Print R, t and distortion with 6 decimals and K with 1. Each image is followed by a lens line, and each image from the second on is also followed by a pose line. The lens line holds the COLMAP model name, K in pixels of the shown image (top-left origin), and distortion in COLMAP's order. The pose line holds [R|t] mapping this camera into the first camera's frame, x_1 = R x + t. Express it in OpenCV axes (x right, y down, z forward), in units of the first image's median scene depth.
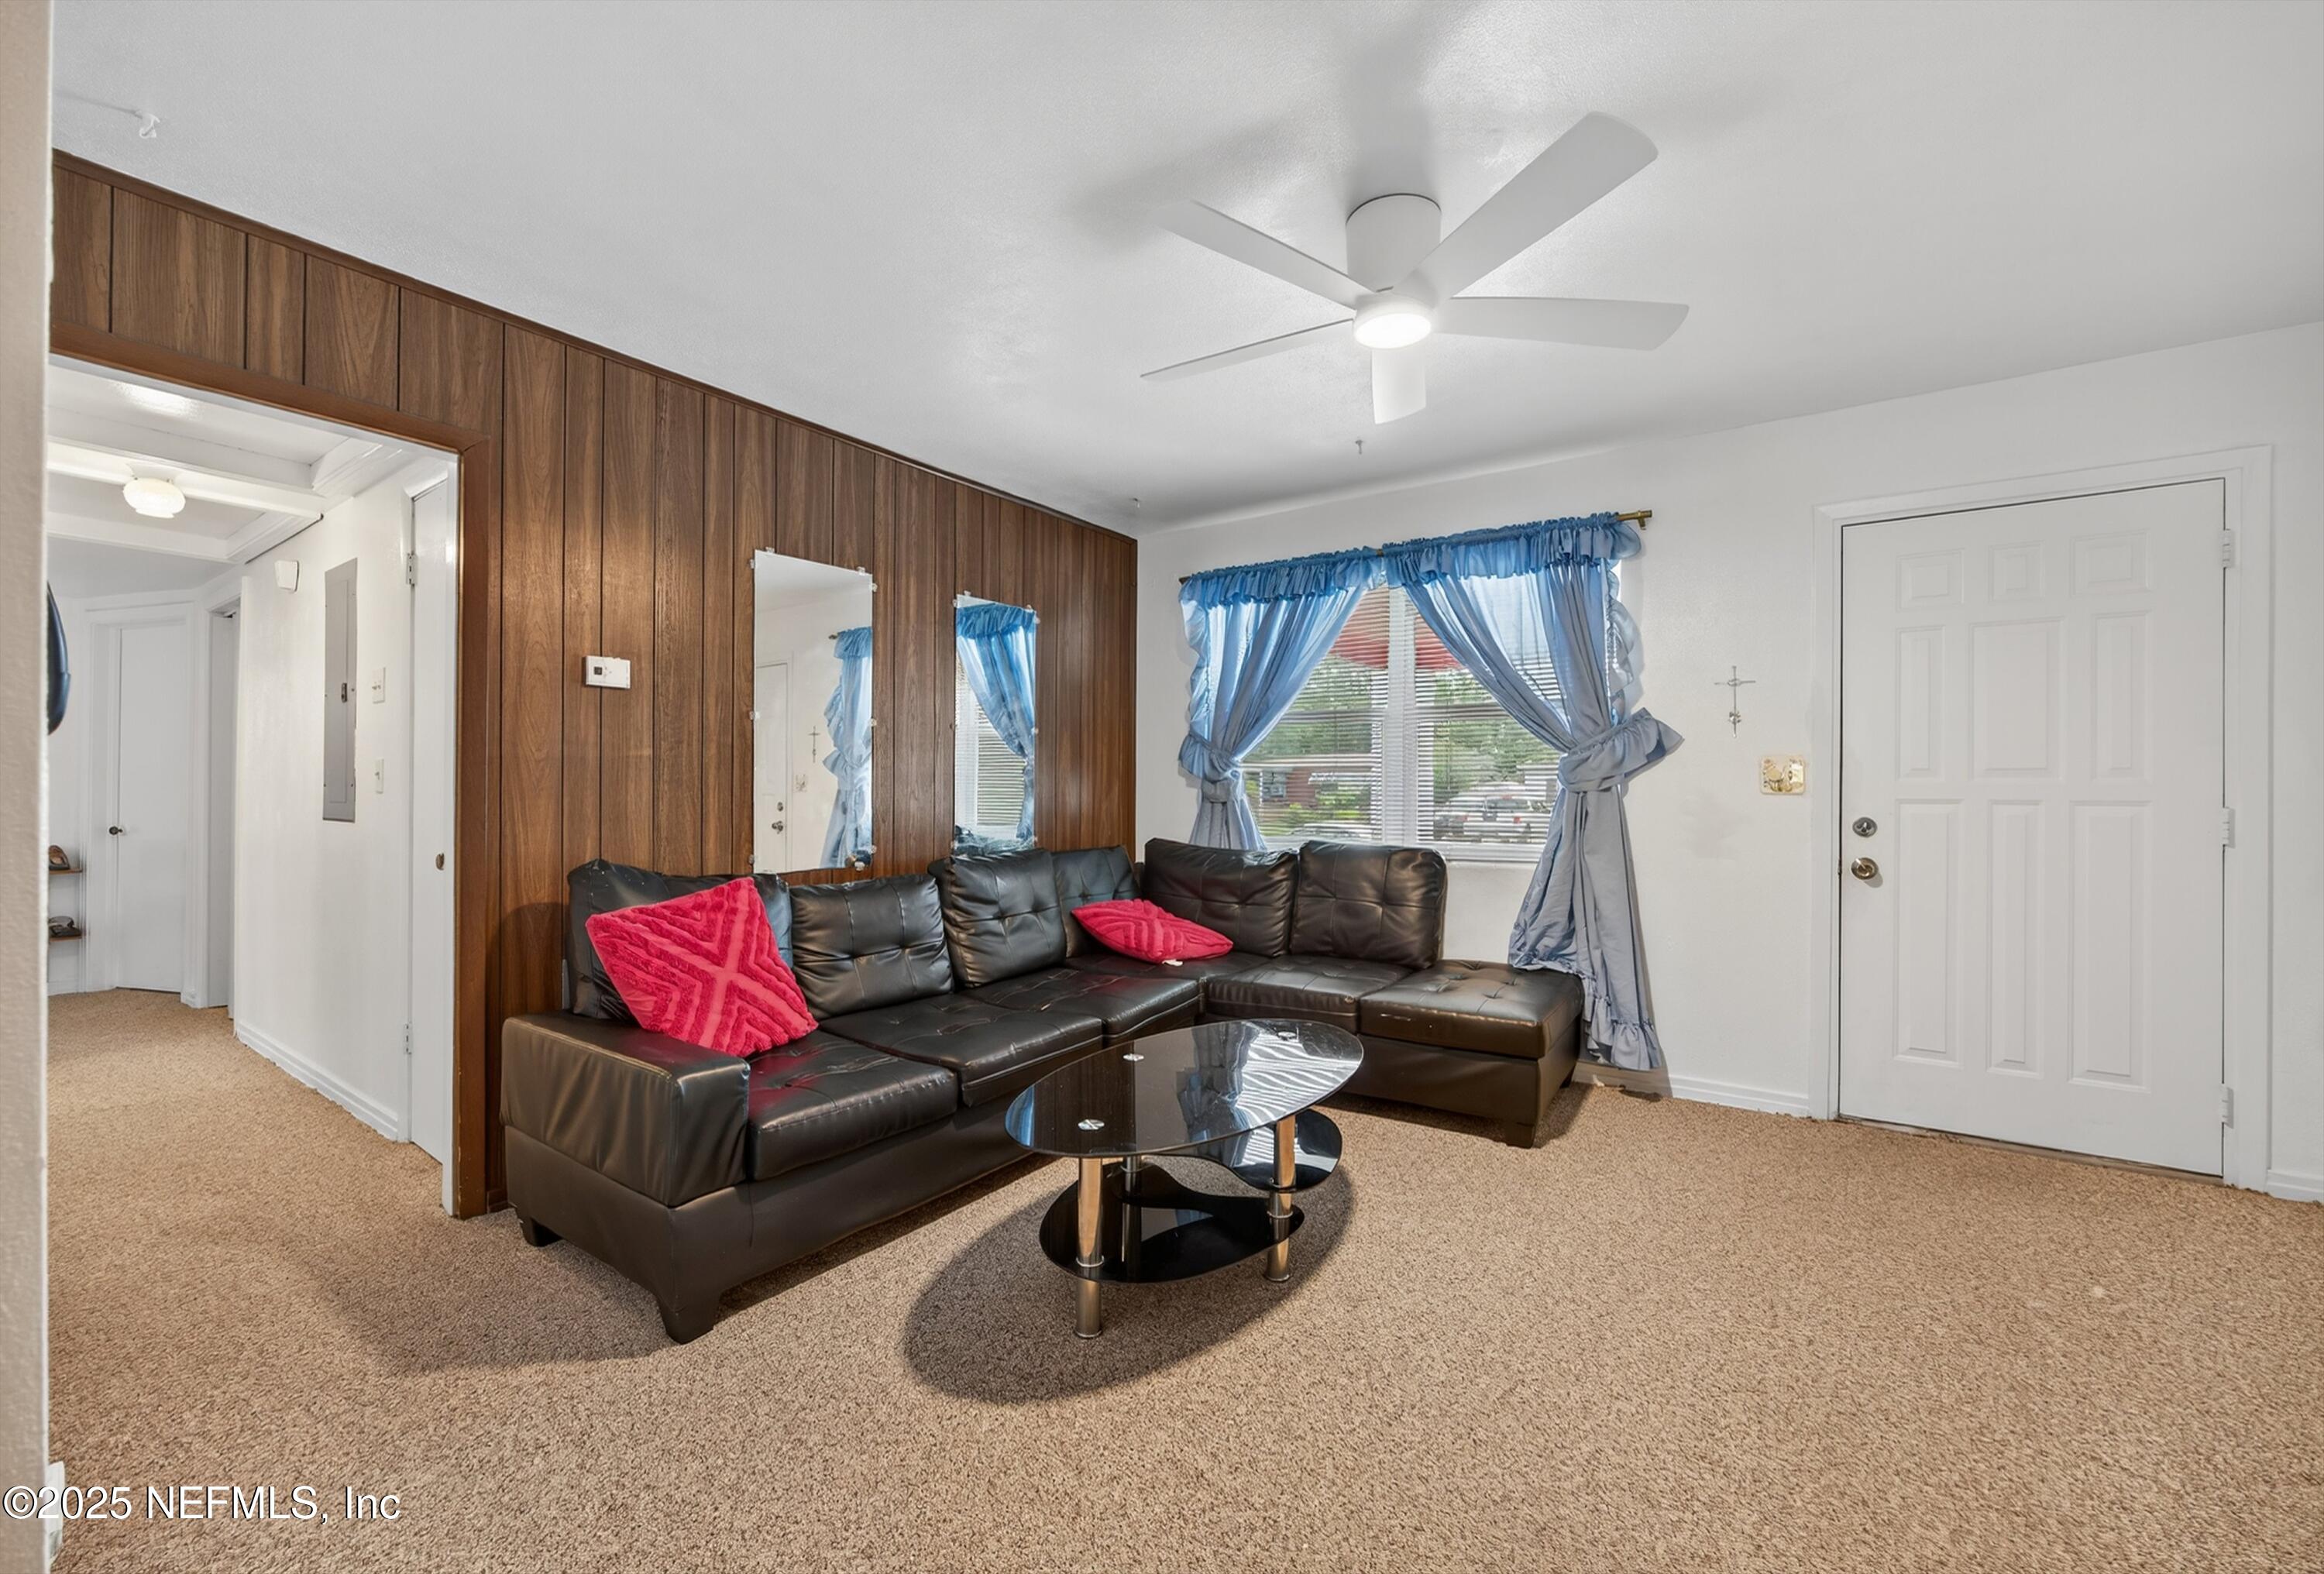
lens RADIAL K [[929.9, 0, 1164.7], [0, 929.9, 786.1], [0, 0, 1]] dist [-0.001238, 0.000051]
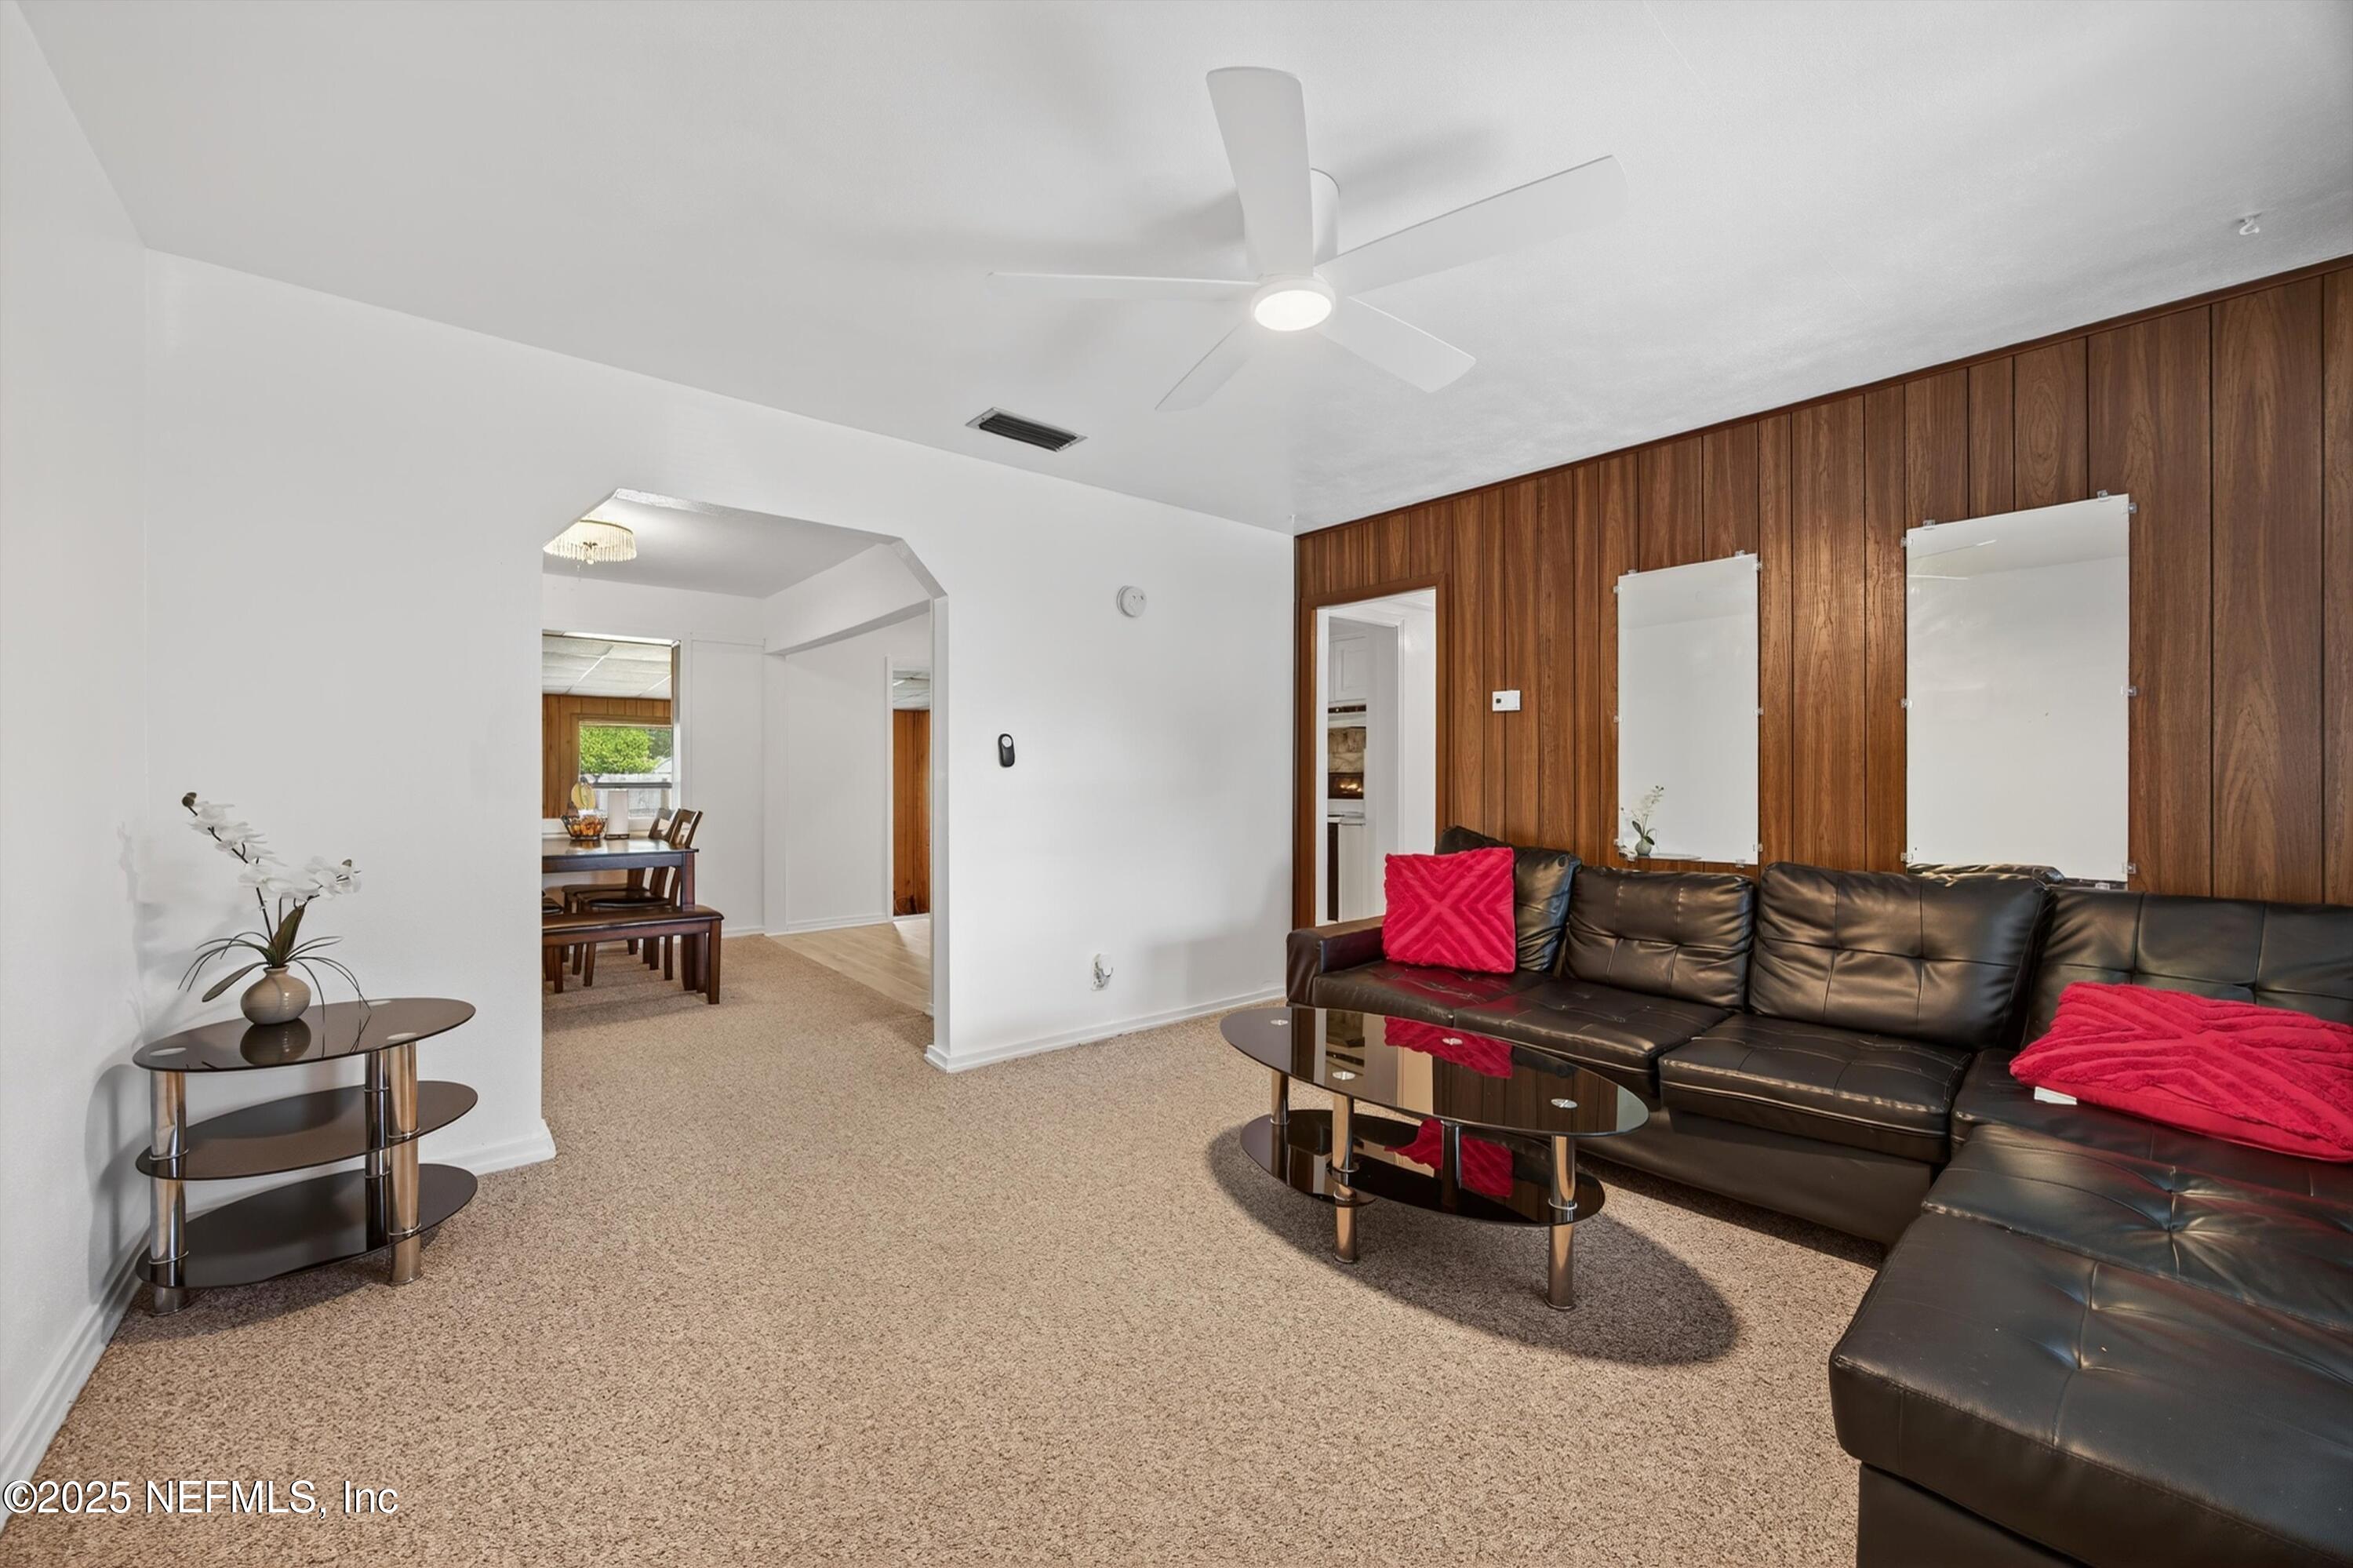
lens RADIAL K [[919.6, 0, 1183.6], [0, 919.6, 778.5], [0, 0, 1]] dist [-0.009846, 0.001386]
pose [[-0.249065, -0.001303, -0.968486, 0.837775], [-0.002420, 0.999997, -0.000723, 0.001154], [0.968484, 0.002164, -0.249067, 0.787287]]
